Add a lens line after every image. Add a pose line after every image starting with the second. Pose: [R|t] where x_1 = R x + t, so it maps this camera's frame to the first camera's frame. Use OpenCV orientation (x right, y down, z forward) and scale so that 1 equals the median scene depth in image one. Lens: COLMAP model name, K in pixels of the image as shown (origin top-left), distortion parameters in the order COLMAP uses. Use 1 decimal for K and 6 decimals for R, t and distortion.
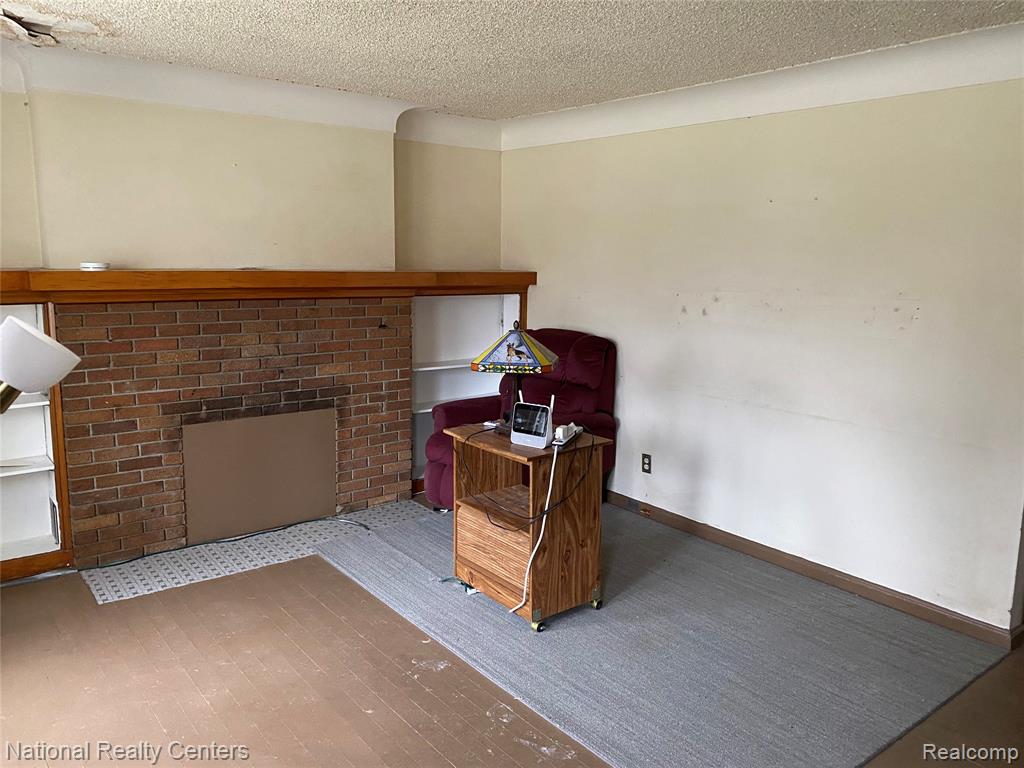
lens RADIAL K [[769.9, 0, 512.0], [0, 769.9, 384.0], [0, 0, 1]] dist [0.001568, 0.000714]
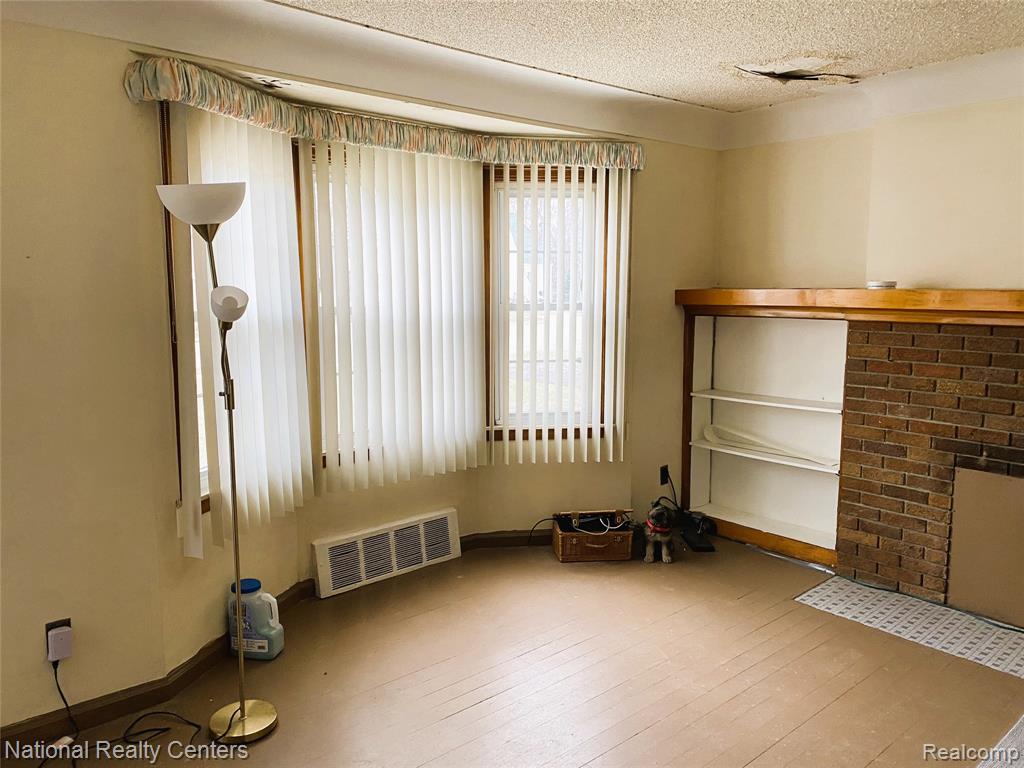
lens RADIAL K [[769.9, 0, 512.0], [0, 769.9, 384.0], [0, 0, 1]] dist [0.001568, 0.000714]
pose [[0.042346, 0.113046, -0.992687, 0.423006], [-0.166876, 0.980421, 0.104531, -0.047409], [0.985068, 0.161229, 0.060381, 0.451066]]
